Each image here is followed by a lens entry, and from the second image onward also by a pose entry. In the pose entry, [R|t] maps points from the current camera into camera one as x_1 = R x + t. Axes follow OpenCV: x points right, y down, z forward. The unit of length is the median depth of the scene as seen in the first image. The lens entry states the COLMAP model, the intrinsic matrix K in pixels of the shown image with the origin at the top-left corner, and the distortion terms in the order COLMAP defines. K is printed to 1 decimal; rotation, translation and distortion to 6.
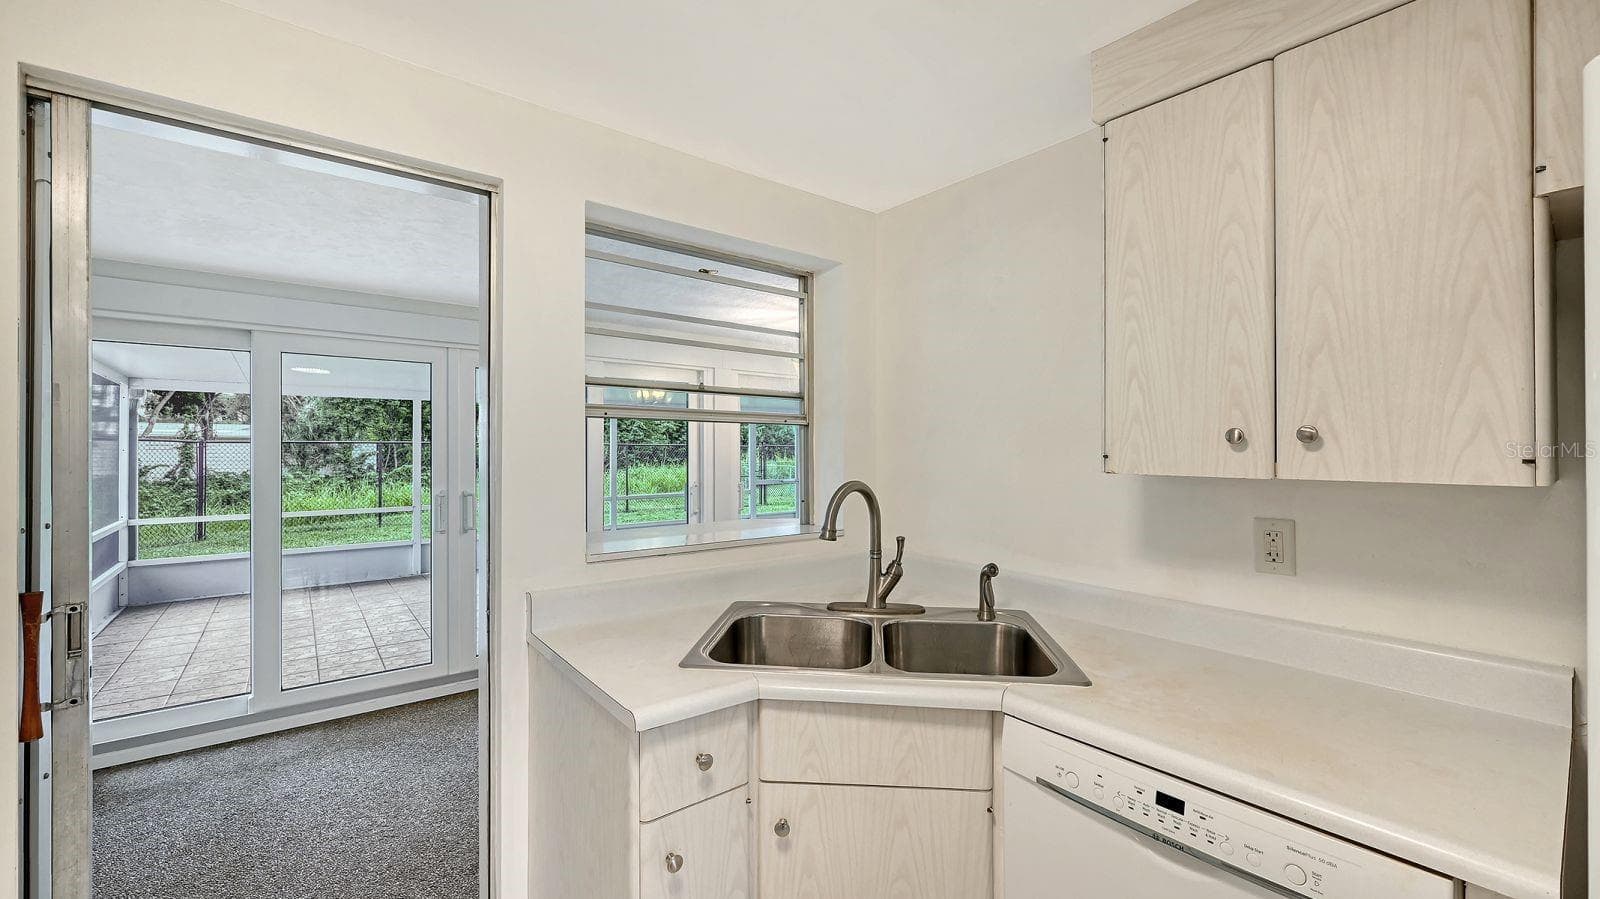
lens RADIAL K [[641.8, 0, 812.4], [0, 641.8, 445.0], [0, 0, 1]] dist [-0.003048, 0.000462]
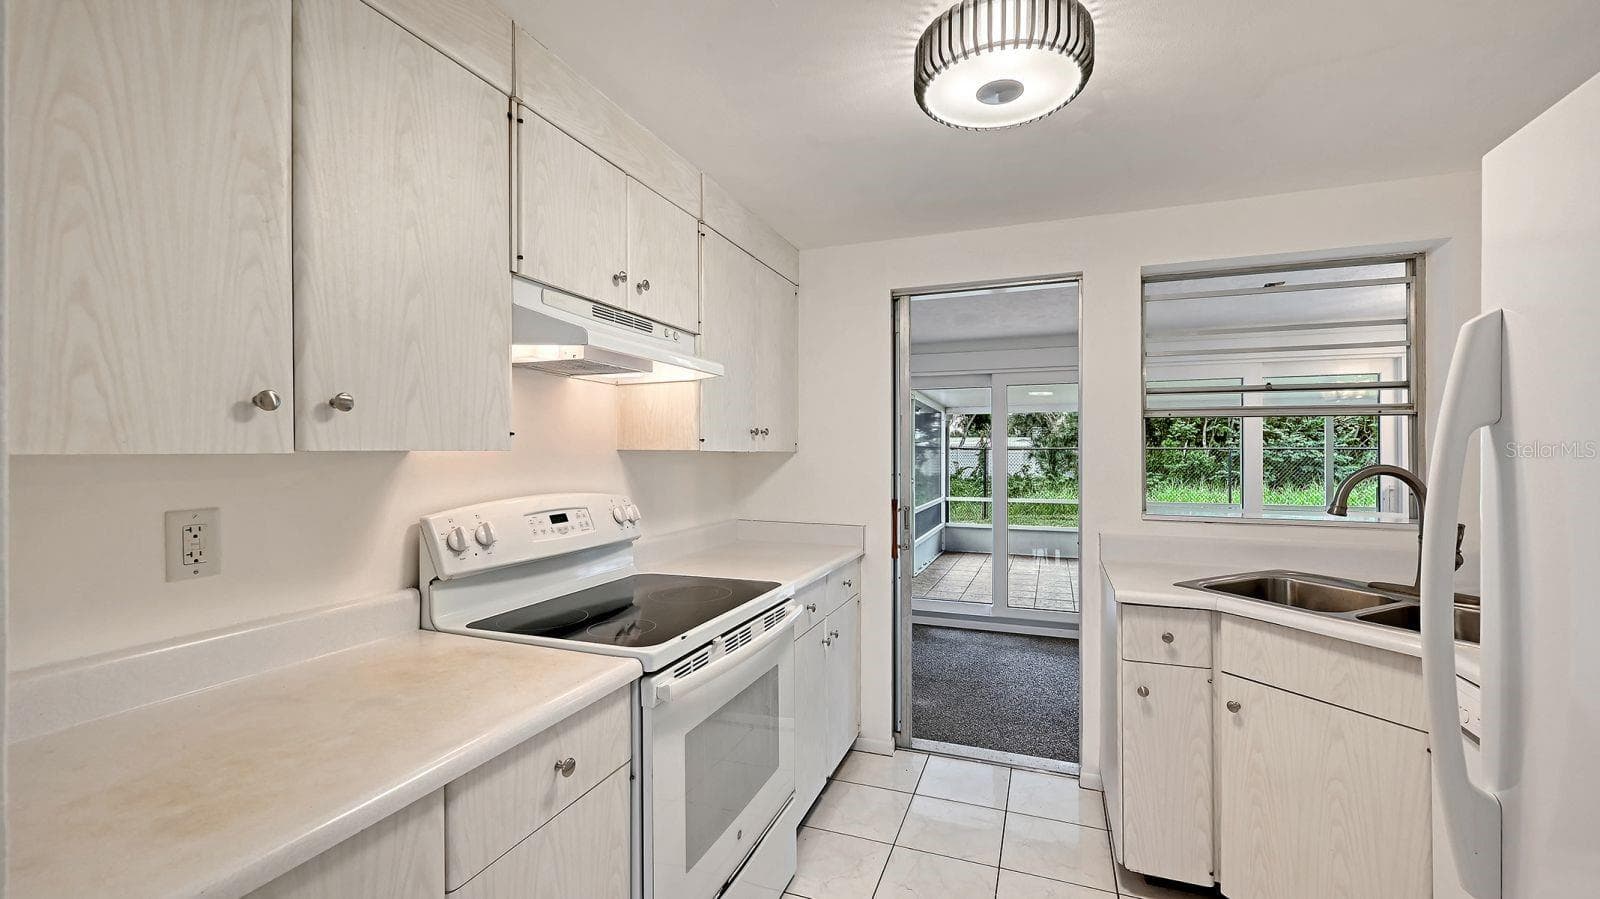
lens RADIAL K [[641.8, 0, 803.2], [0, 641.8, 453.4], [0, 0, 1]] dist [-0.003048, 0.000462]
pose [[0.497189, -0.002892, -0.867638, 0.298679], [0.003486, 0.999993, -0.001335, 0.020471], [0.867635, -0.002361, 0.497196, -0.213942]]
